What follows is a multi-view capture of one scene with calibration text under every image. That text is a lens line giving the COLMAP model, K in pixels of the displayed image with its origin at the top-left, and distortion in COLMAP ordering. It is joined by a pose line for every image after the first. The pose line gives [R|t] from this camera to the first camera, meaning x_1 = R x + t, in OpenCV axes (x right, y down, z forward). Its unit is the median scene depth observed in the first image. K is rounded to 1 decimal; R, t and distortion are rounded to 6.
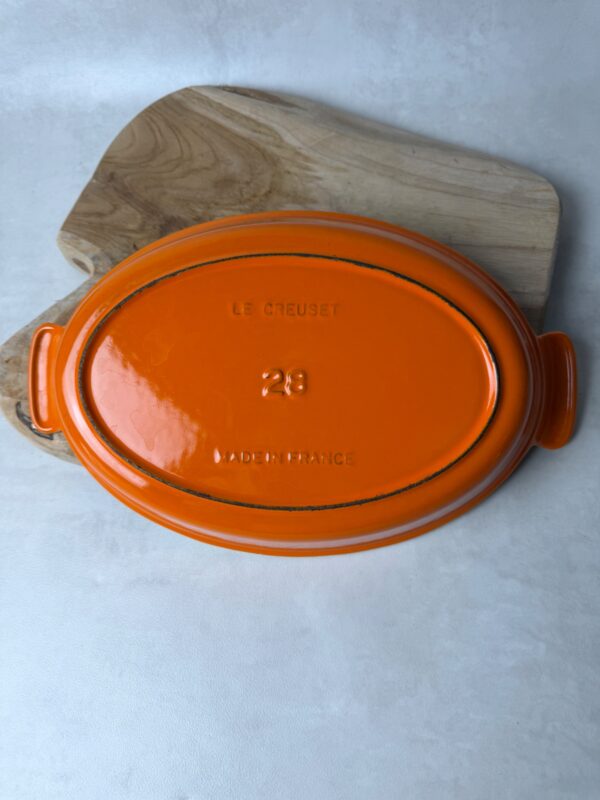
lens RADIAL K [[577.4, 0, 305.4], [0, 577.4, 400.8], [0, 0, 1]] dist [-0.029947, 0.003253]
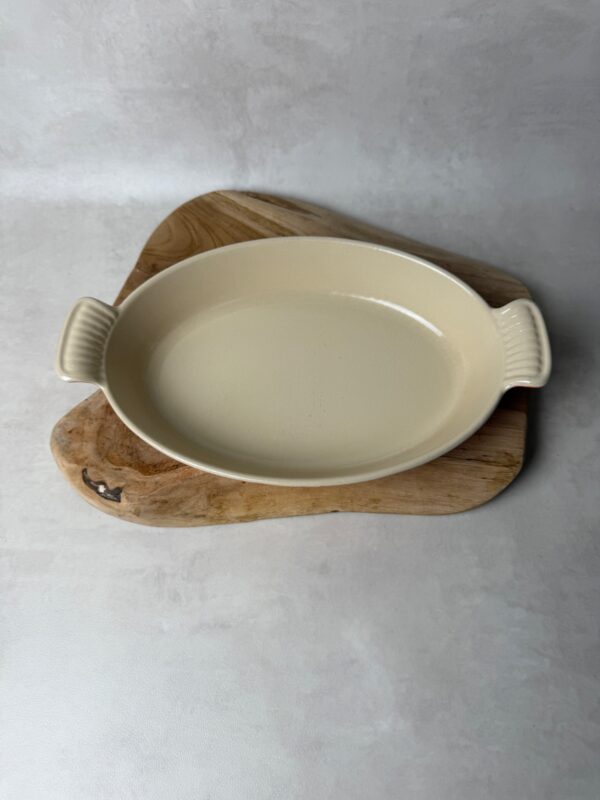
lens RADIAL K [[572.9, 0, 304.1], [0, 572.9, 402.7], [0, 0, 1]] dist [0.019489, -0.059041]
pose [[0.992449, -0.003113, 0.122619, -0.187791], [0.013236, 0.996558, -0.081830, -0.025297], [-0.121942, 0.082835, 0.989075, -0.151646]]
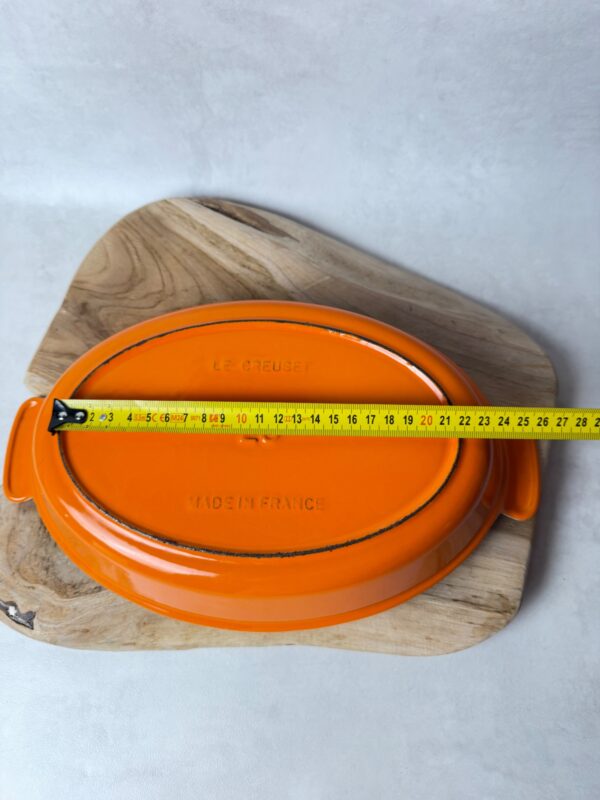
lens RADIAL K [[581.8, 0, 307.0], [0, 581.8, 396.9], [0, 0, 1]] dist [-0.033390, 0.005355]
pose [[0.993949, 0.017334, 0.108470, -0.085907], [-0.026979, 0.995747, 0.088090, -0.351727], [-0.106482, -0.090484, 0.990189, 0.039773]]
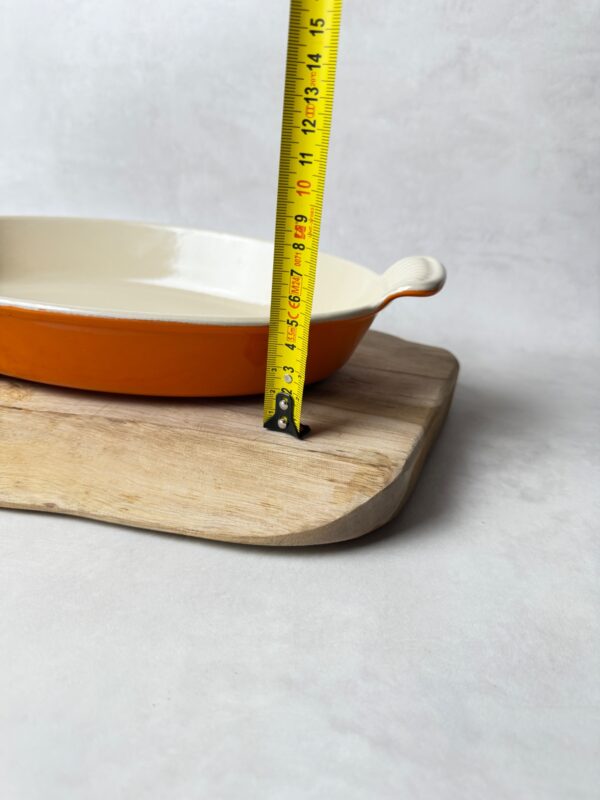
lens RADIAL K [[589.9, 0, 306.6], [0, 589.9, 401.6], [0, 0, 1]] dist [-0.005888, -0.032203]
pose [[0.970436, 0.240869, 0.015361, 0.185451], [-0.166514, 0.714220, -0.679825, 0.345087], [-0.174720, 0.657169, 0.733213, 0.343536]]
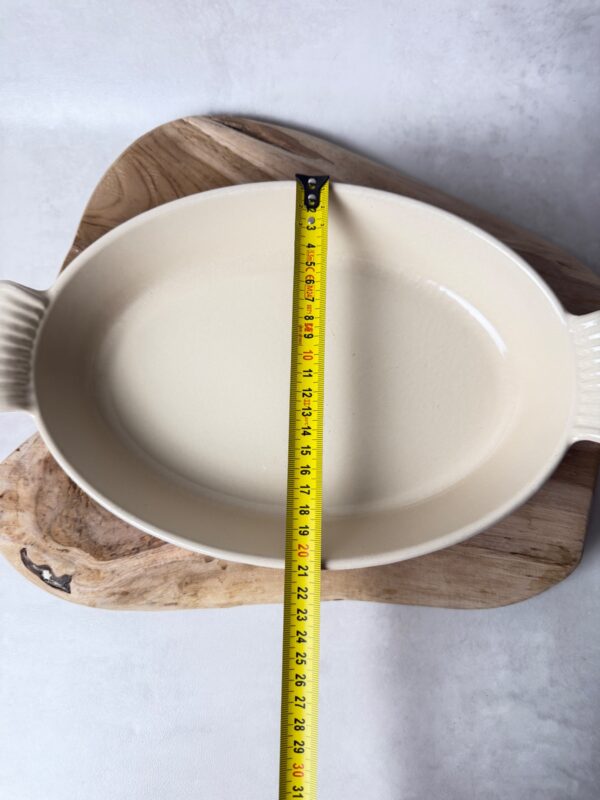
lens RADIAL K [[581.8, 0, 307.0], [0, 581.8, 396.9], [0, 0, 1]] dist [-0.033390, 0.005355]
pose [[0.993256, -0.017220, 0.114660, -0.144595], [-0.006879, 0.978416, 0.206530, -0.363883], [-0.115742, -0.205926, 0.971699, 0.118556]]
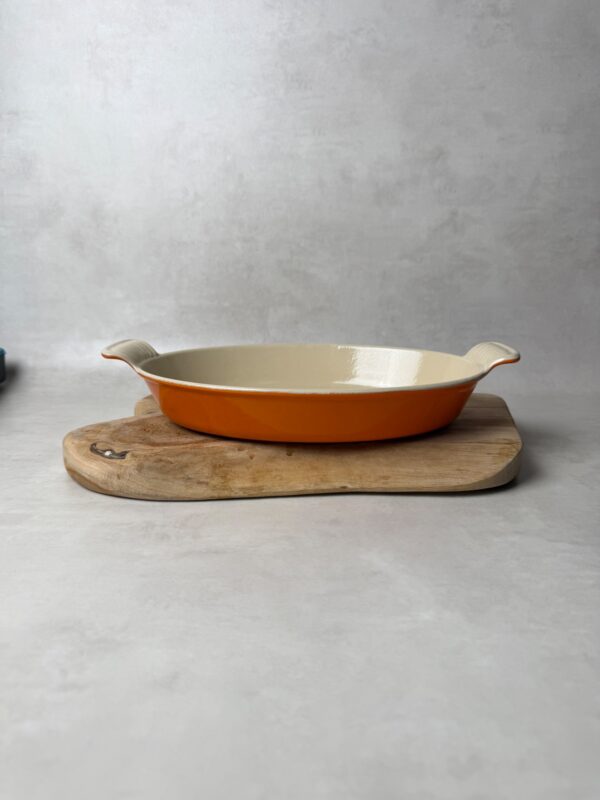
lens RADIAL K [[569.4, 0, 303.2], [0, 569.4, 402.1], [0, 0, 1]] dist [0.149582, -0.308560]
pose [[0.987793, 0.120634, 0.098552, -0.191208], [0.007918, 0.592960, -0.805193, 0.770280], [-0.155571, 0.796144, 0.584766, 0.180724]]
